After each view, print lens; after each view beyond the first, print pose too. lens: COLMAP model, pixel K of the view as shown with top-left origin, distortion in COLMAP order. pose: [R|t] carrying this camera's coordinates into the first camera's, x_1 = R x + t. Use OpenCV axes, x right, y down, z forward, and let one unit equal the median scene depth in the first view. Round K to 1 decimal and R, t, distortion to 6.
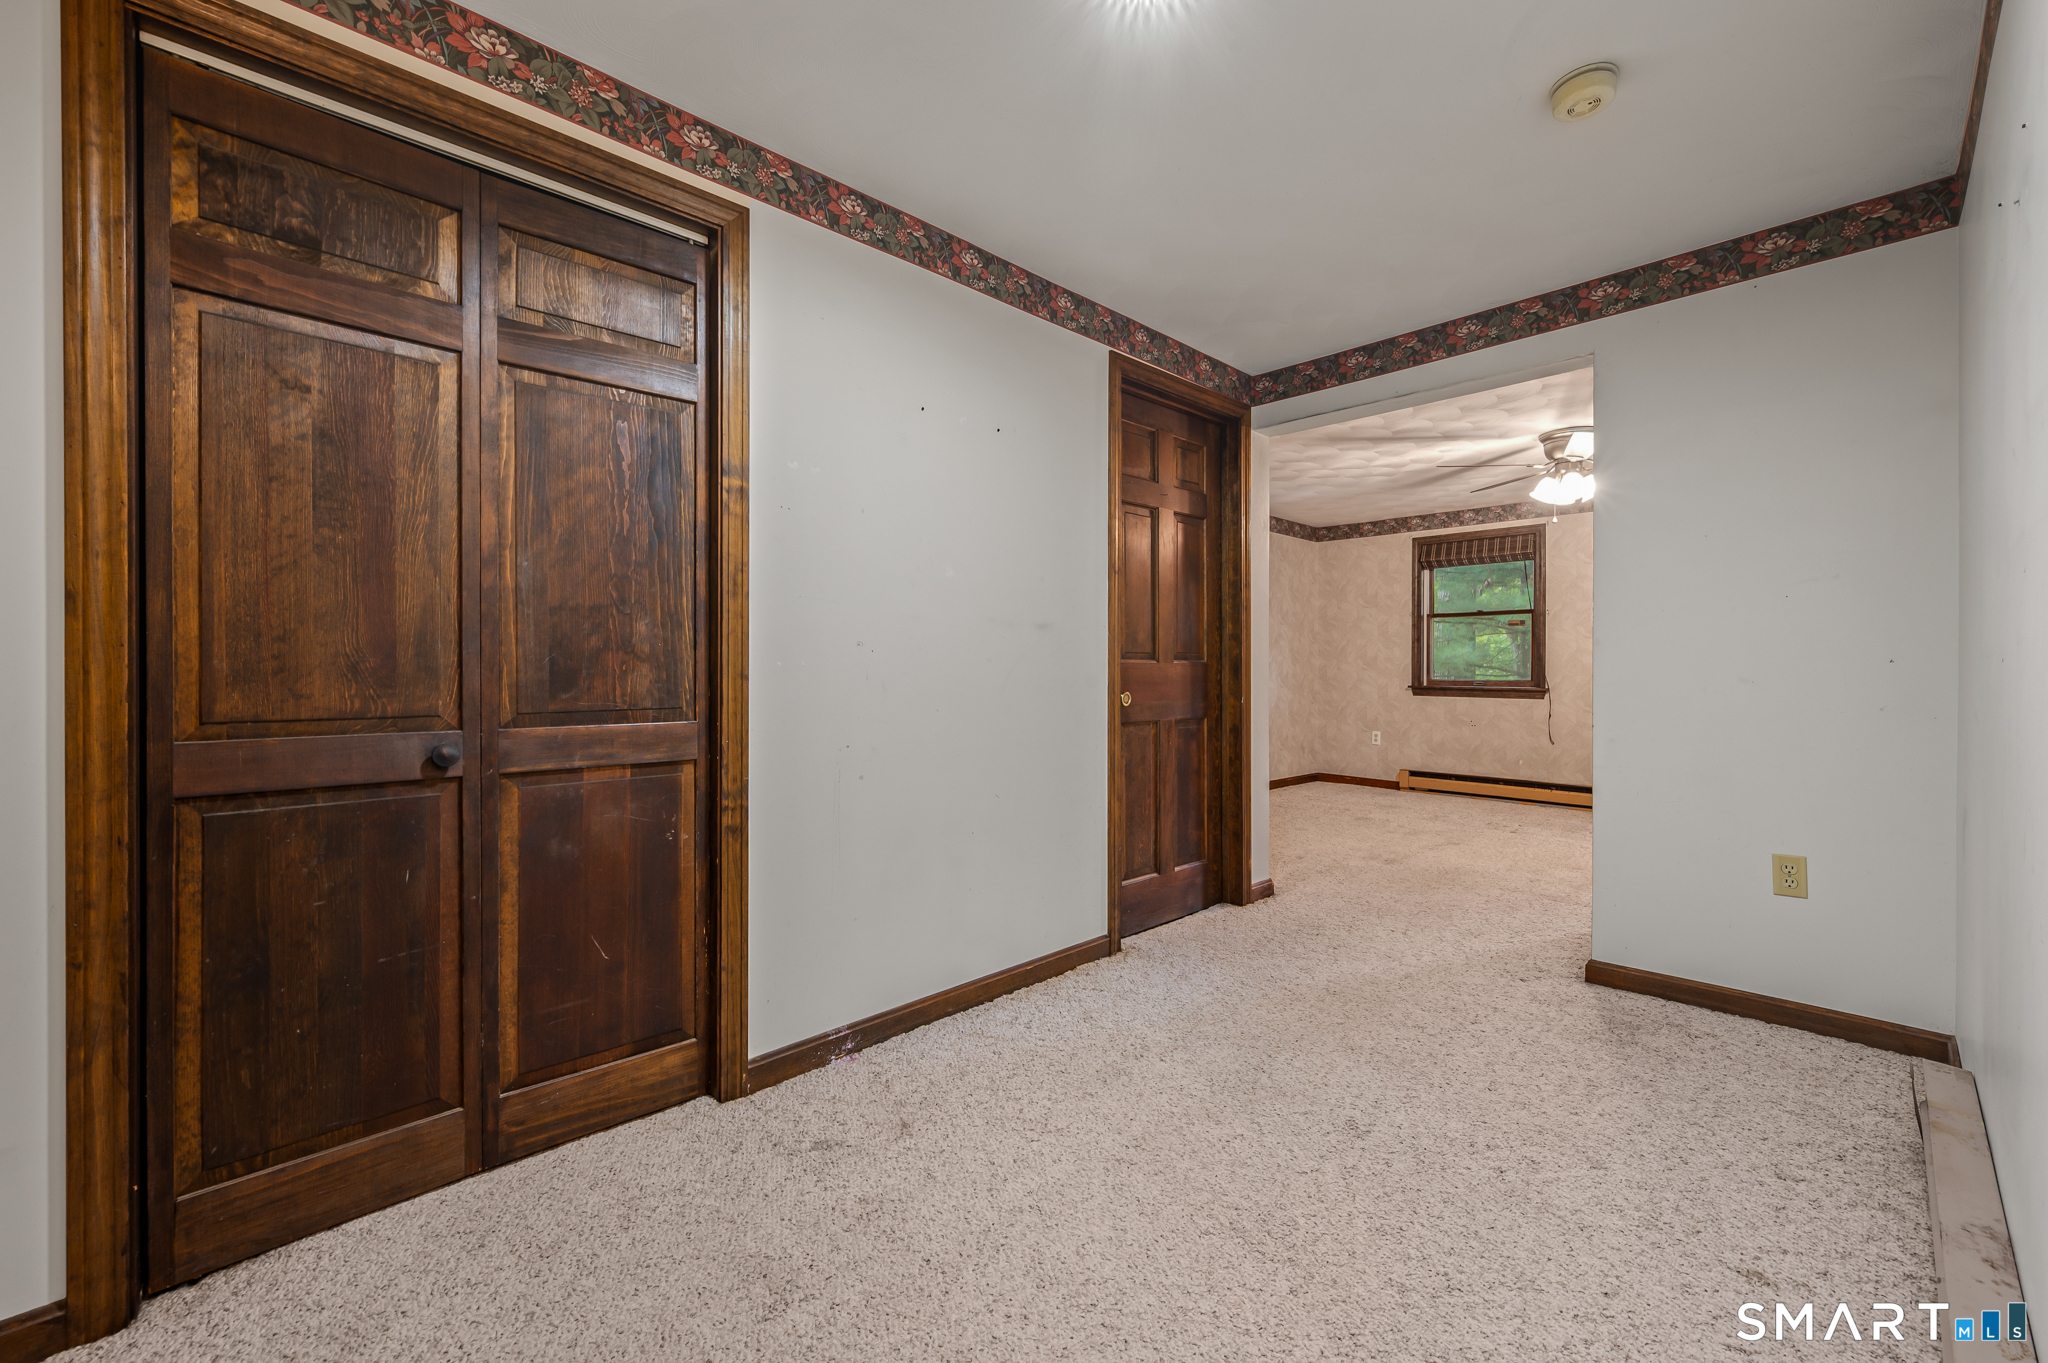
lens RADIAL K [[820.6, 0, 1031.6], [0, 820.6, 671.9], [0, 0, 1]] dist [0.000907, -0.000273]
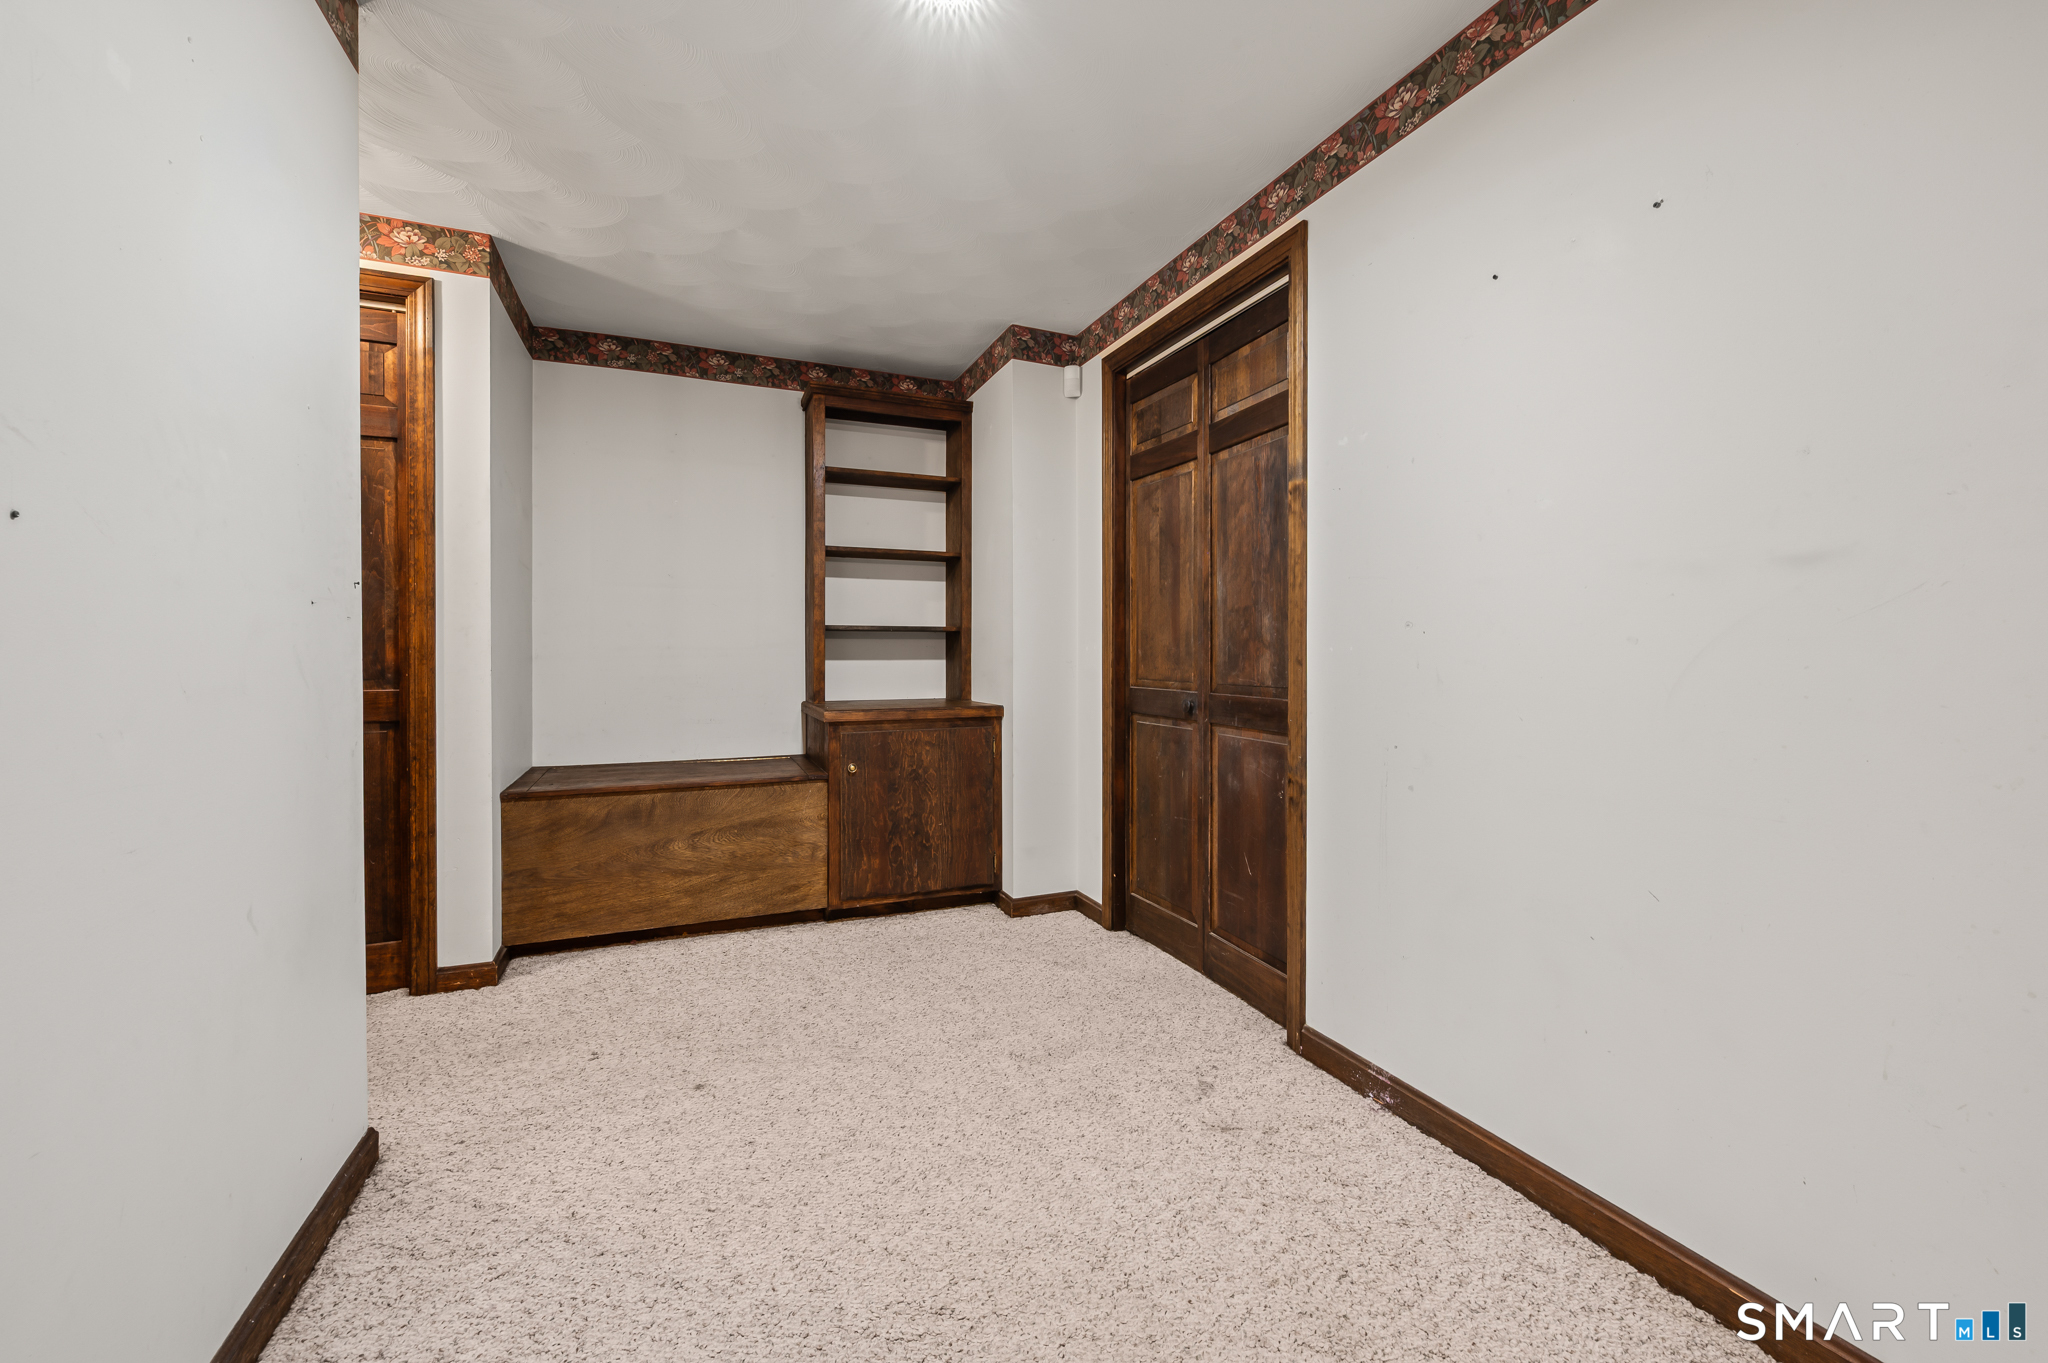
lens RADIAL K [[820.6, 0, 1032.5], [0, 820.6, 650.2], [0, 0, 1]] dist [0.000907, -0.000273]
pose [[-0.353084, 0.000783, -0.935591, 0.843567], [-0.001149, 0.999999, 0.001271, -0.011343], [0.935591, 0.001524, -0.353082, 1.147413]]
